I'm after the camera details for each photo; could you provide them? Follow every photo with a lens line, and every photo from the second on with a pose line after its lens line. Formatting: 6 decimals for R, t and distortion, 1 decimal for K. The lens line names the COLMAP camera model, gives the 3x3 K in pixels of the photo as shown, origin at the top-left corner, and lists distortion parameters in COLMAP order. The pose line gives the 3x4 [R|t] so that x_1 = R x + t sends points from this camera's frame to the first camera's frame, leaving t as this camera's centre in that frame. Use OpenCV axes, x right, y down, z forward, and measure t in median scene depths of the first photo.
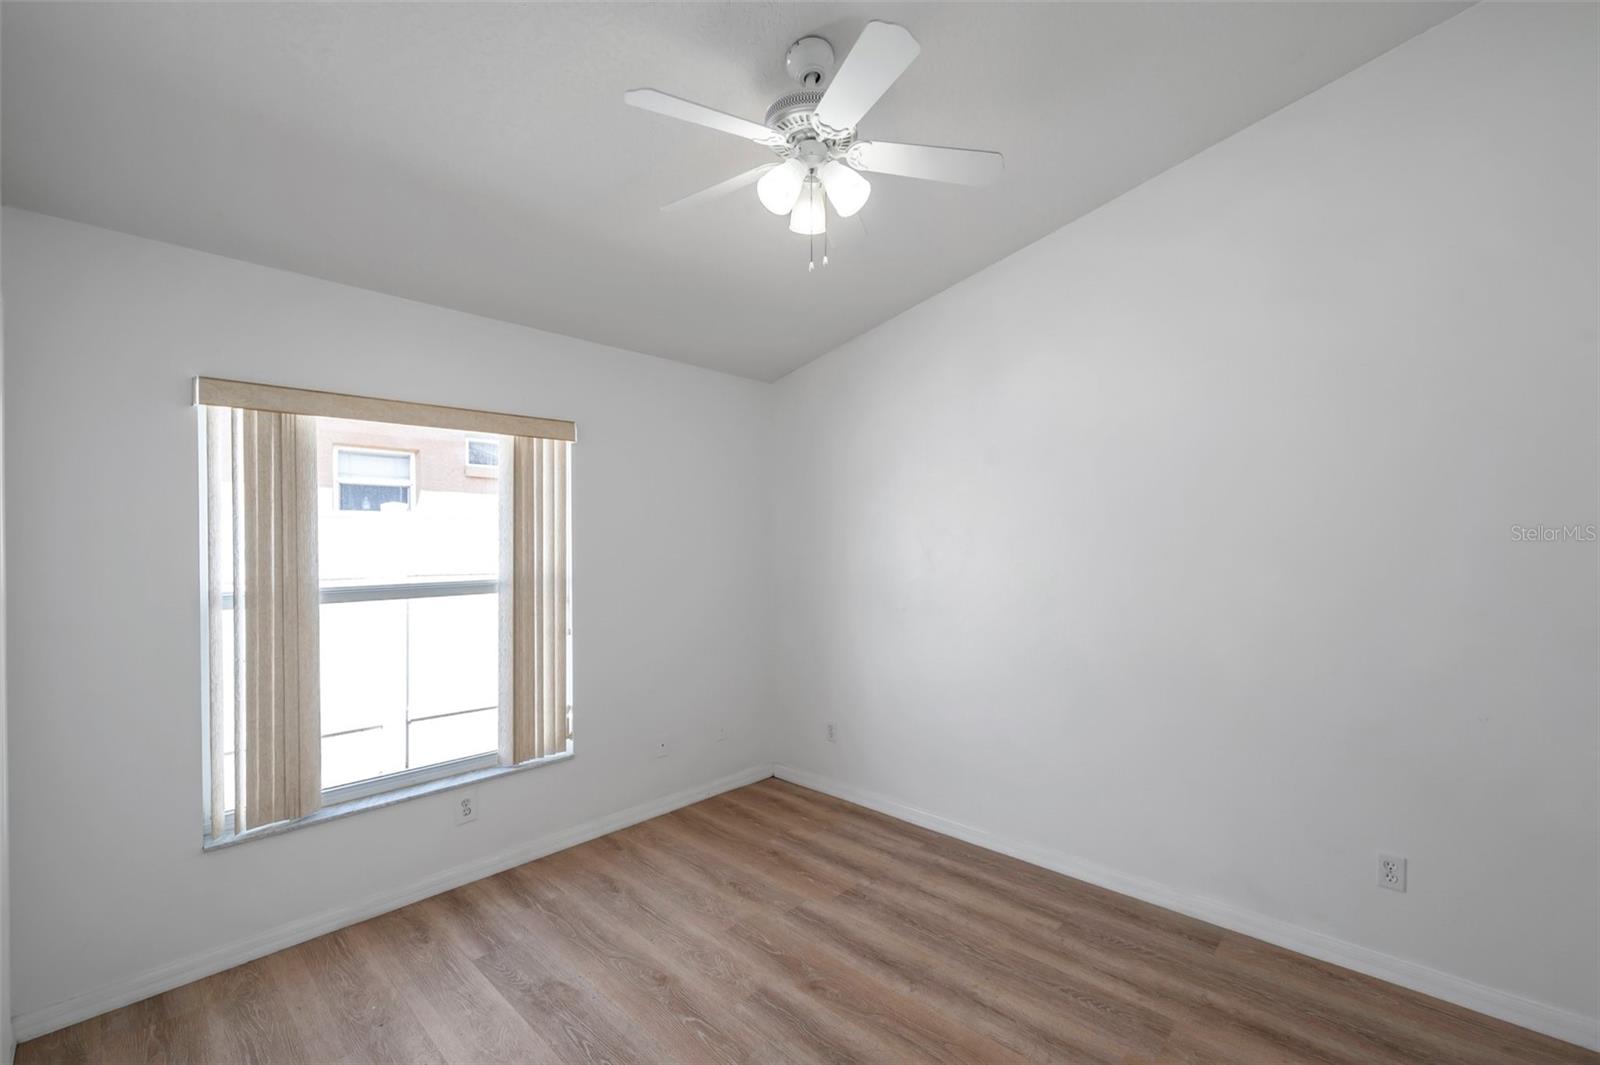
lens RADIAL K [[677.2, 0, 823.5], [0, 677.2, 538.4], [0, 0, 1]] dist [0.002234, -0.000192]
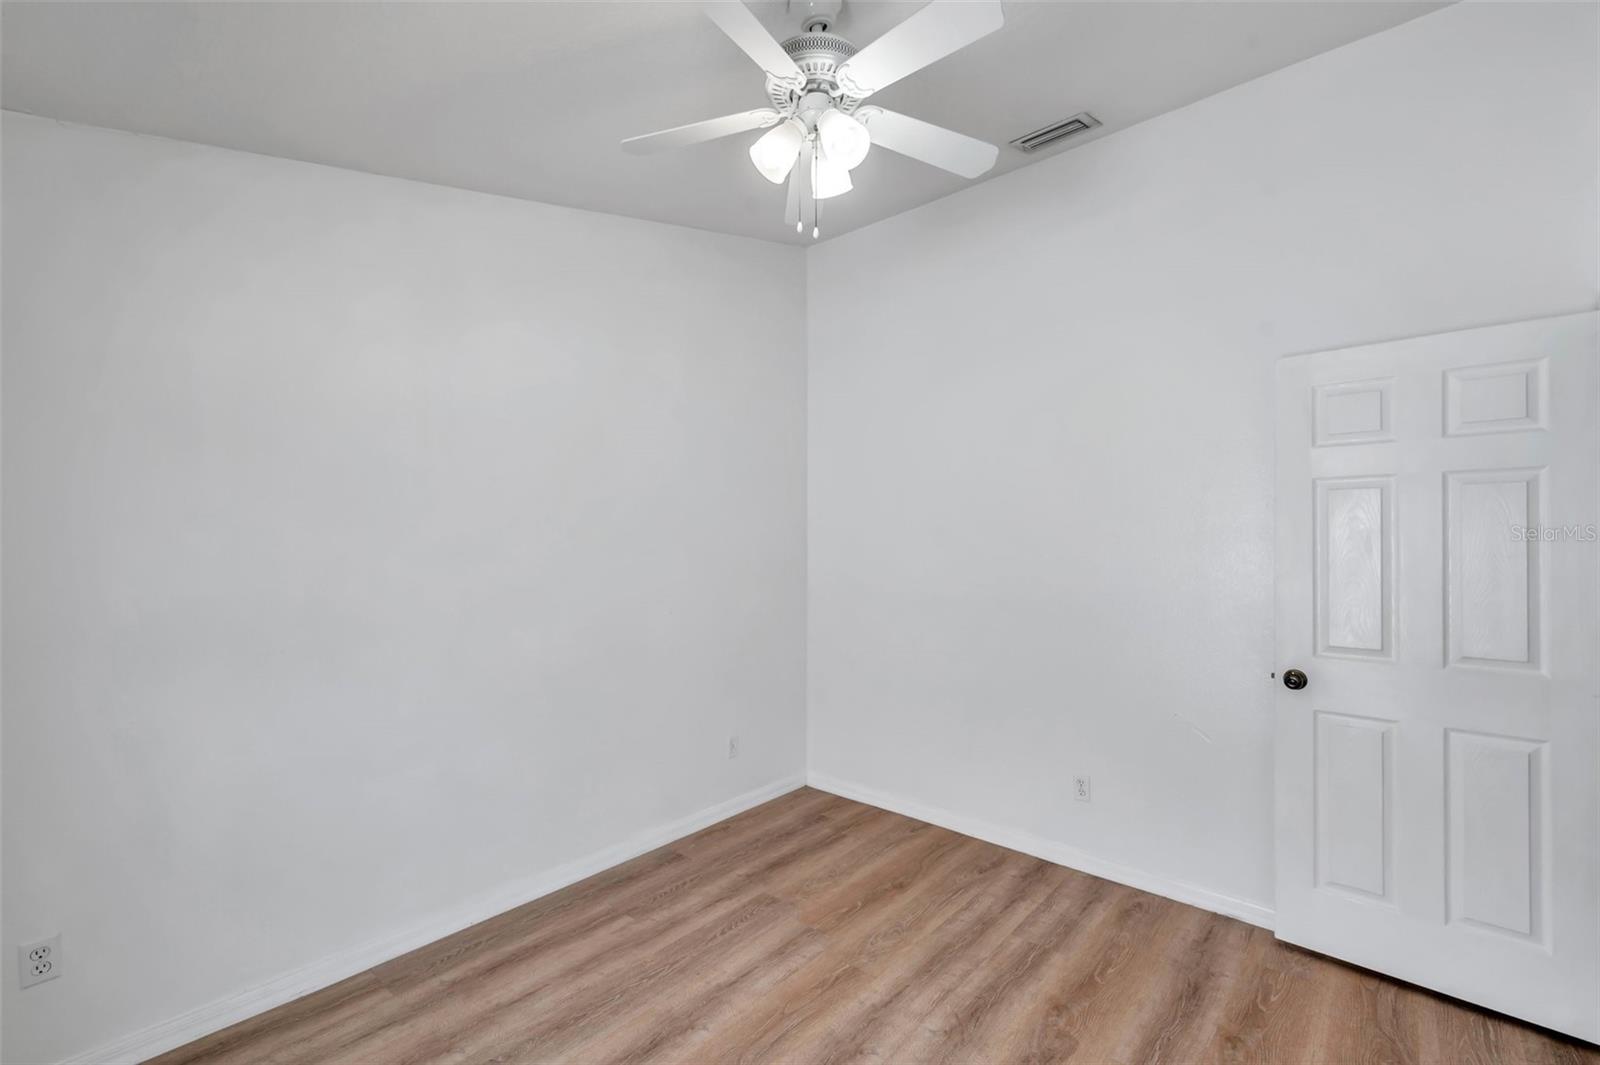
lens RADIAL K [[677.2, 0, 795.8], [0, 677.2, 535.3], [0, 0, 1]] dist [0.002234, -0.000192]
pose [[-0.000022, 0.011514, 0.999934, -0.694802], [0.006220, 0.999914, -0.011513, 0.014140], [-0.999981, 0.006220, -0.000094, 0.773547]]
